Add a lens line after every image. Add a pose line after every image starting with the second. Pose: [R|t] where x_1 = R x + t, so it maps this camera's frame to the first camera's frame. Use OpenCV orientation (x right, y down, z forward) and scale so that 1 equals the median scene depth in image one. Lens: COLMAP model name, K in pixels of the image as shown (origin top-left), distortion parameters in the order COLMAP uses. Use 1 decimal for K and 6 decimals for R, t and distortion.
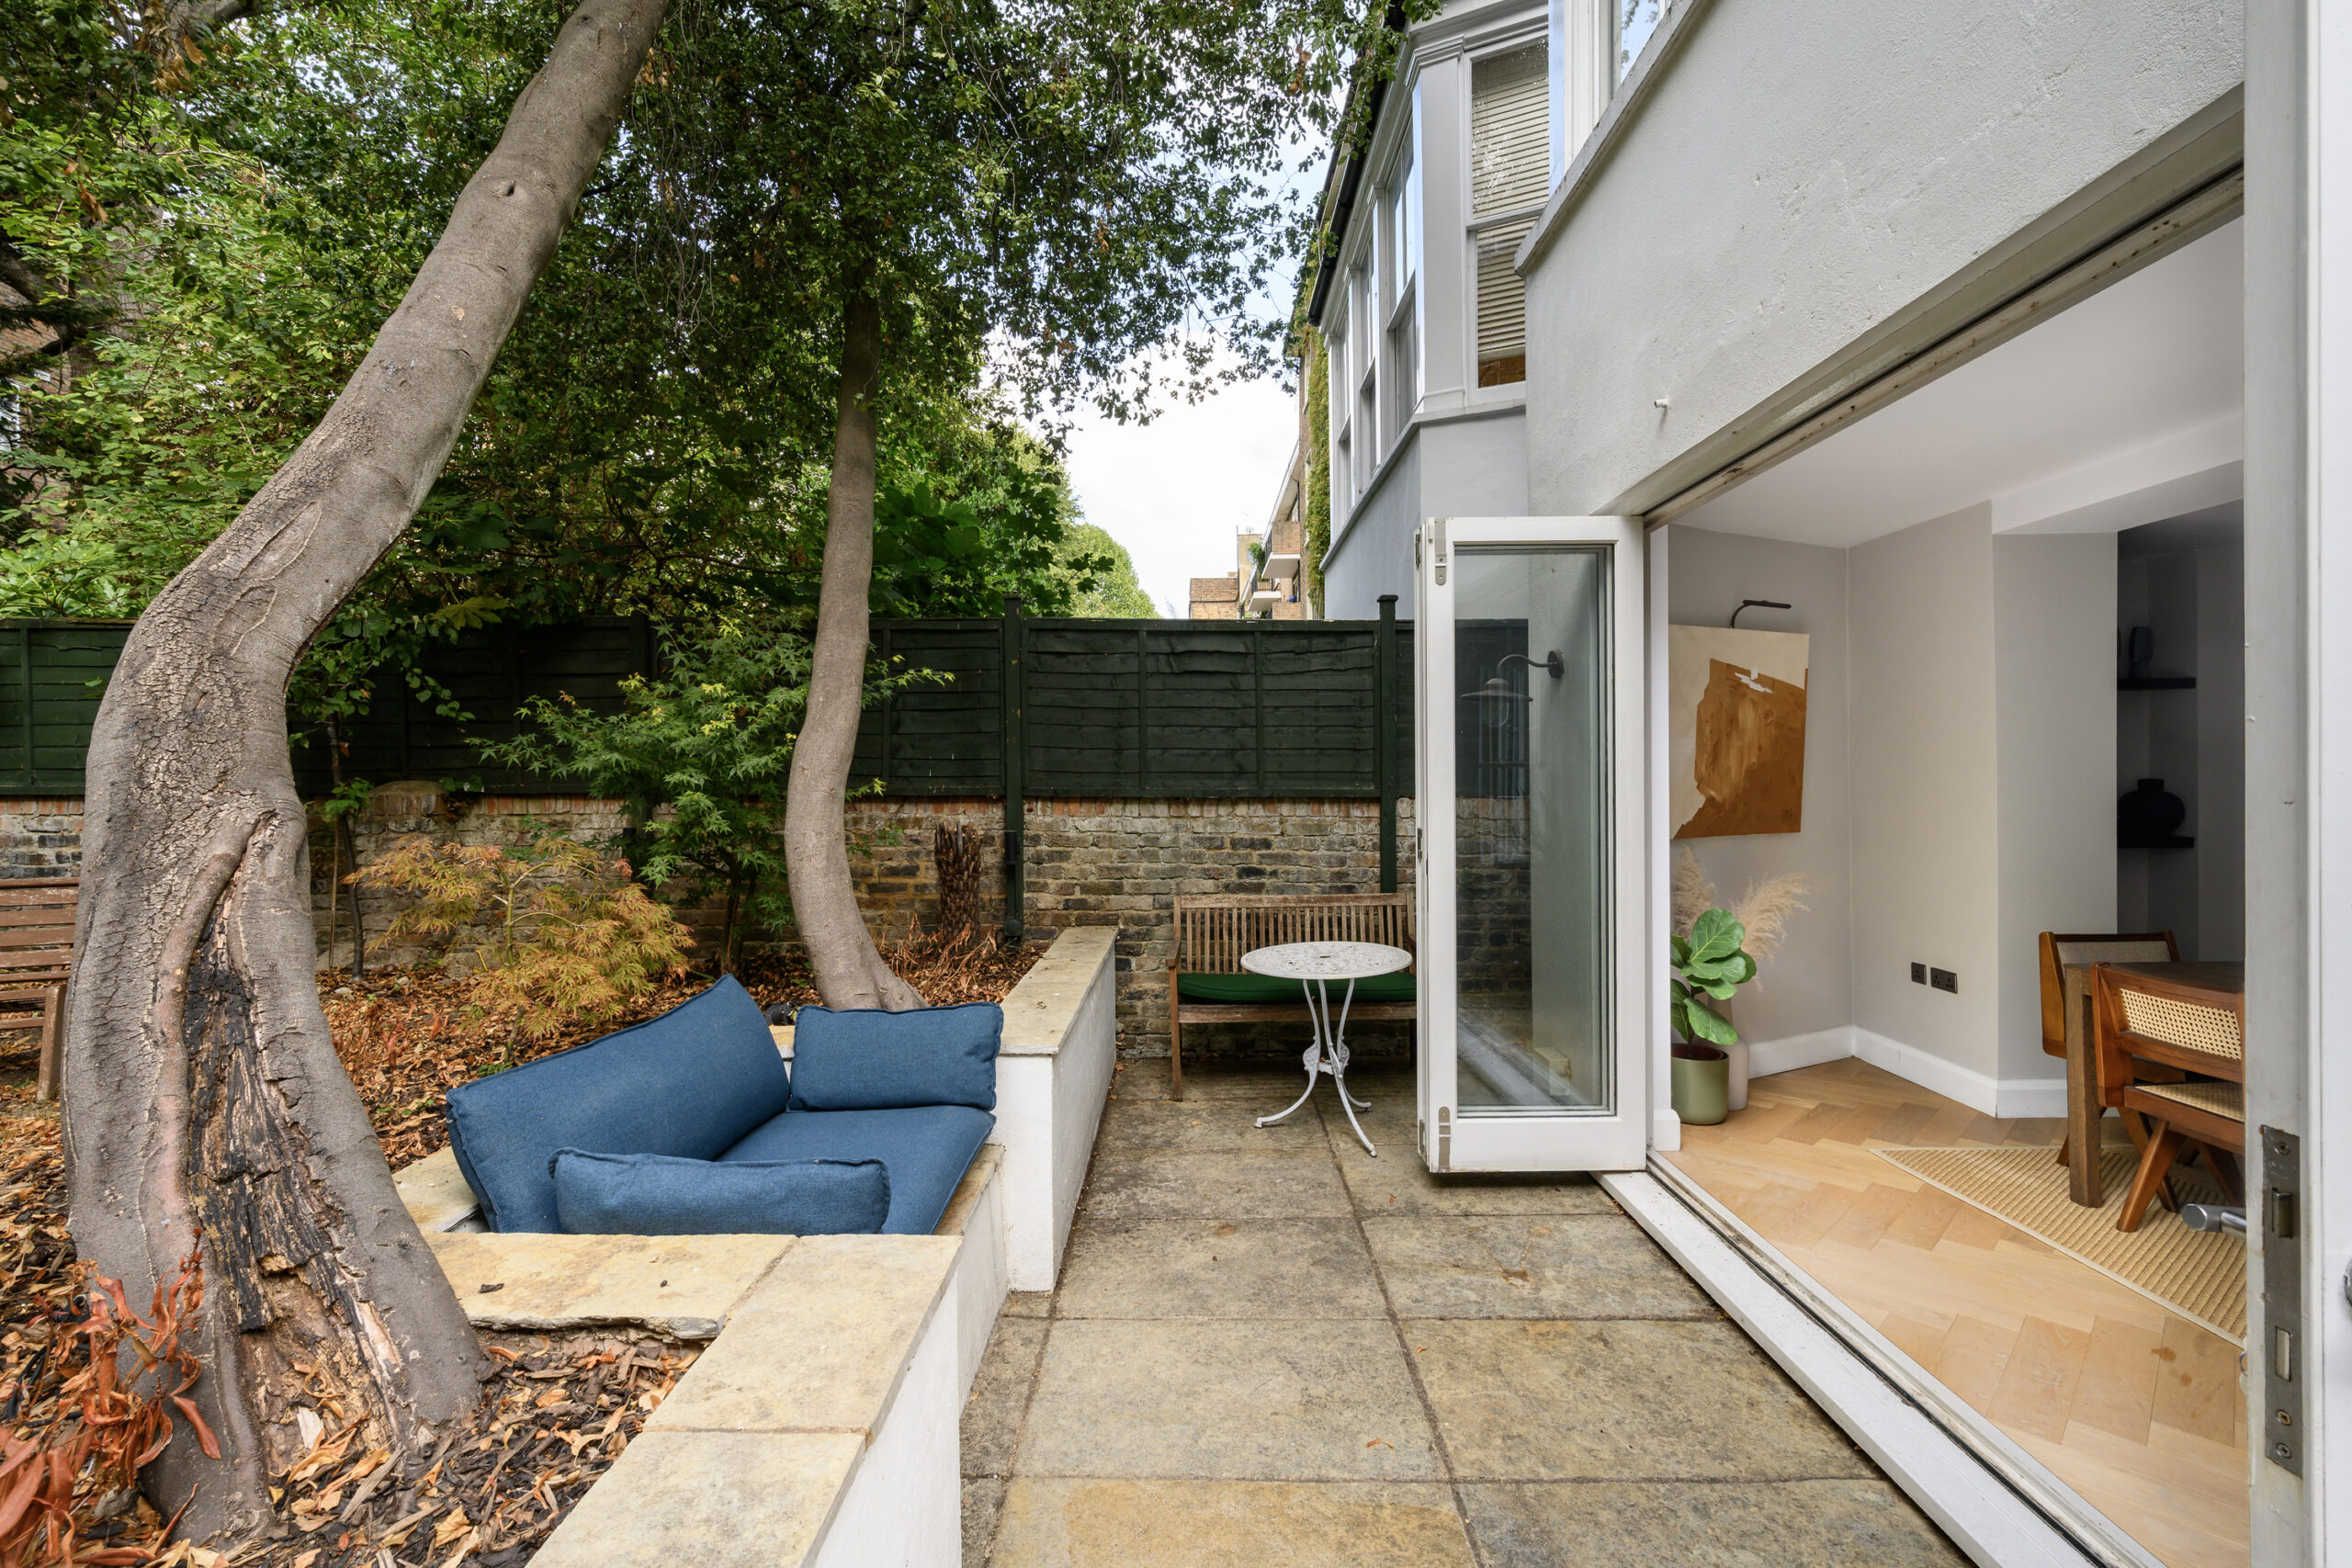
lens RADIAL K [[1046.2, 0, 1168.3], [0, 1046.2, 793.2], [0, 0, 1]] dist [-0.002726, 0.001804]
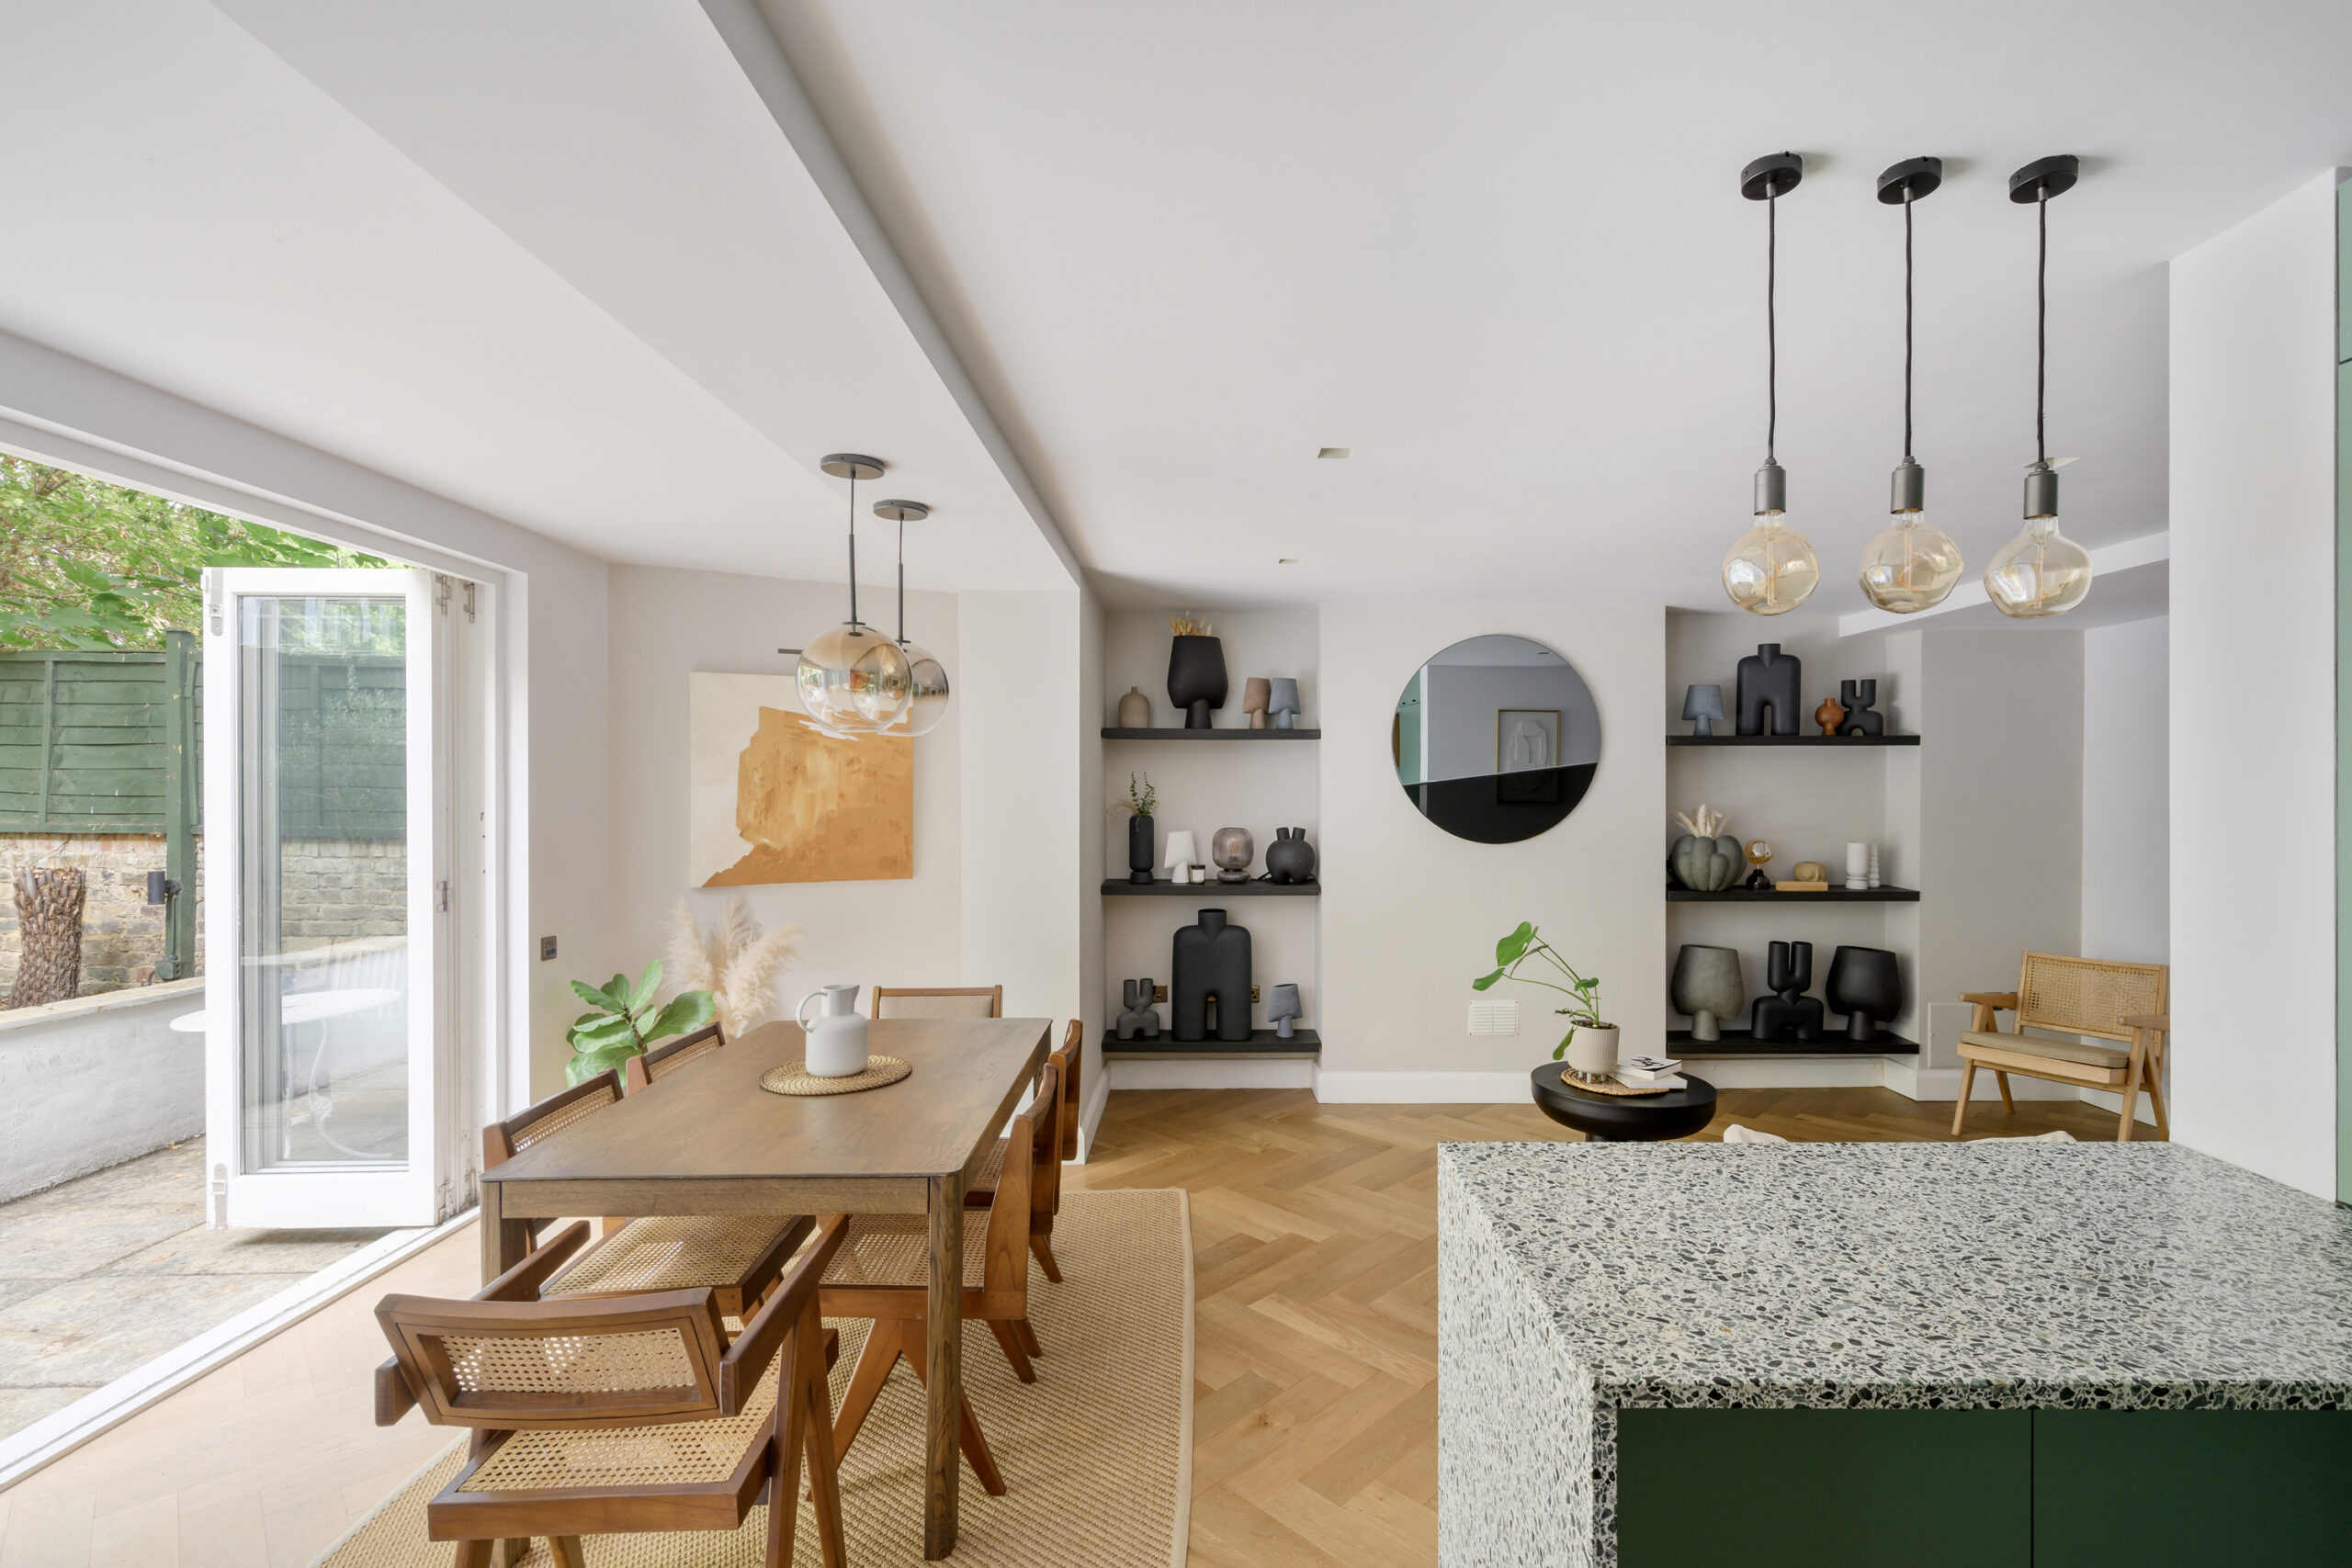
lens RADIAL K [[1046.2, 0, 1249.1], [0, 1046.2, 801.1], [0, 0, 1]] dist [-0.002726, 0.001804]
pose [[0.998875, 0.009518, 0.046463, 0.916129], [-0.008884, 0.999865, -0.013829, -0.027236], [-0.046588, 0.013401, 0.998824, -0.024847]]
